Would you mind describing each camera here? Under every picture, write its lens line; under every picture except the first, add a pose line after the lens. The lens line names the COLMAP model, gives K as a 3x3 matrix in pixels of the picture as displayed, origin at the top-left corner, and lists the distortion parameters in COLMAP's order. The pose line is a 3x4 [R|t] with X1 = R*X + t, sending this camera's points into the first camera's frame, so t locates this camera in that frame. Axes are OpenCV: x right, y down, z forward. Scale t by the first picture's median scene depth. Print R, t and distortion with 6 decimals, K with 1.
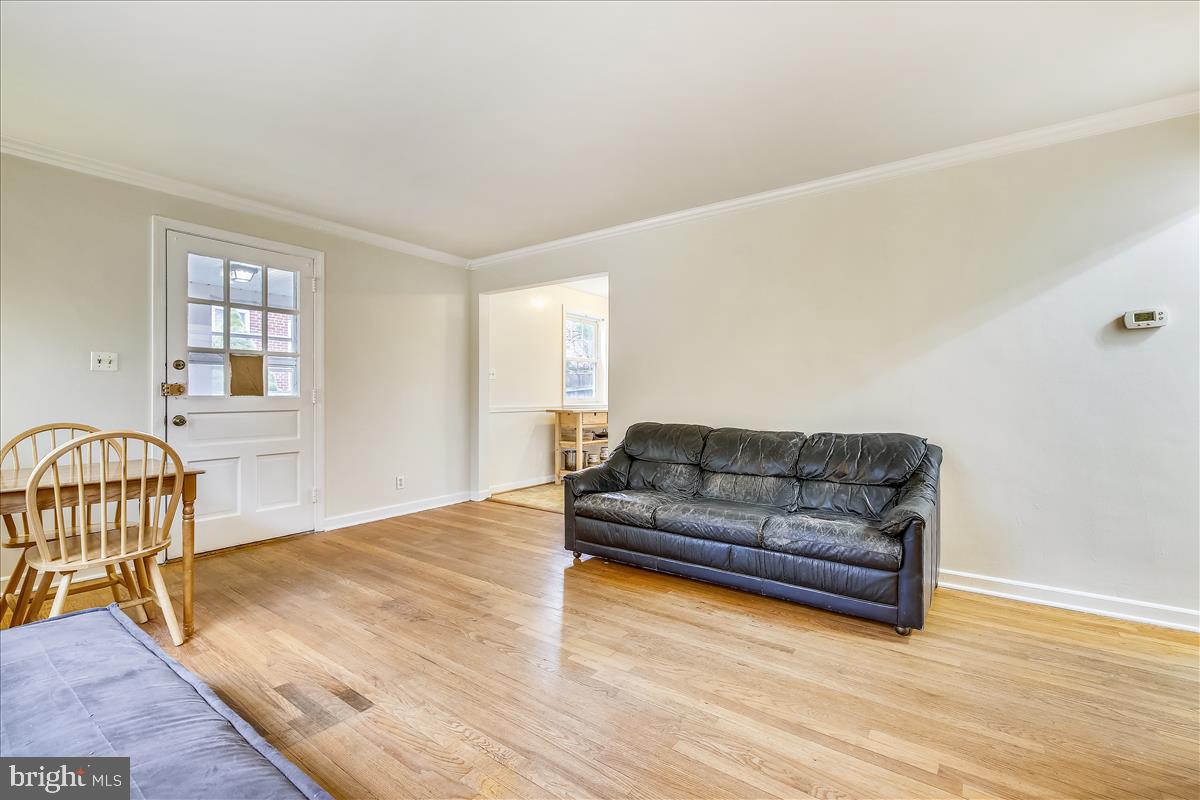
lens RADIAL K [[519.0, 0, 598.1], [0, 519.0, 396.6], [0, 0, 1]] dist [0.001131, -0.001446]
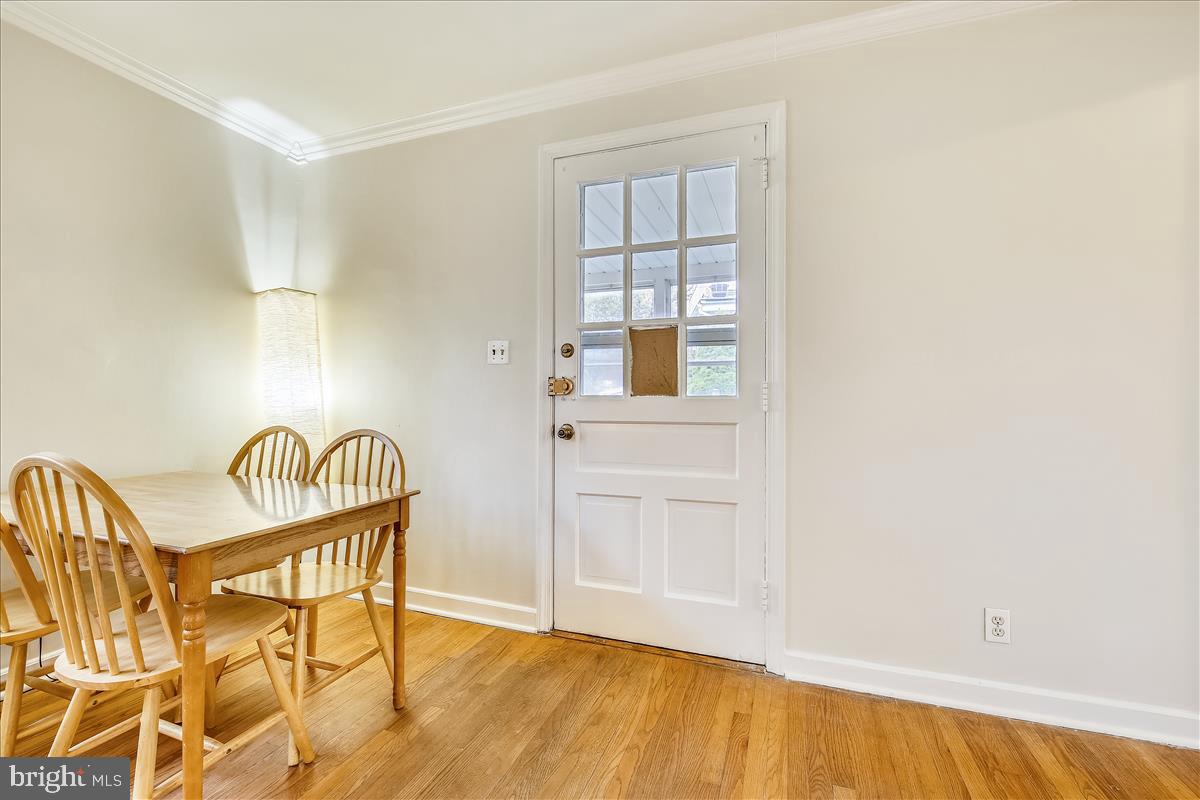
lens RADIAL K [[519.0, 0, 594.6], [0, 519.0, 390.6], [0, 0, 1]] dist [0.001131, -0.001446]
pose [[0.275493, -0.007213, -0.961276, -0.124972], [-0.004346, 0.999952, -0.008749, -0.002367], [0.961293, 0.006588, 0.275449, 0.788936]]
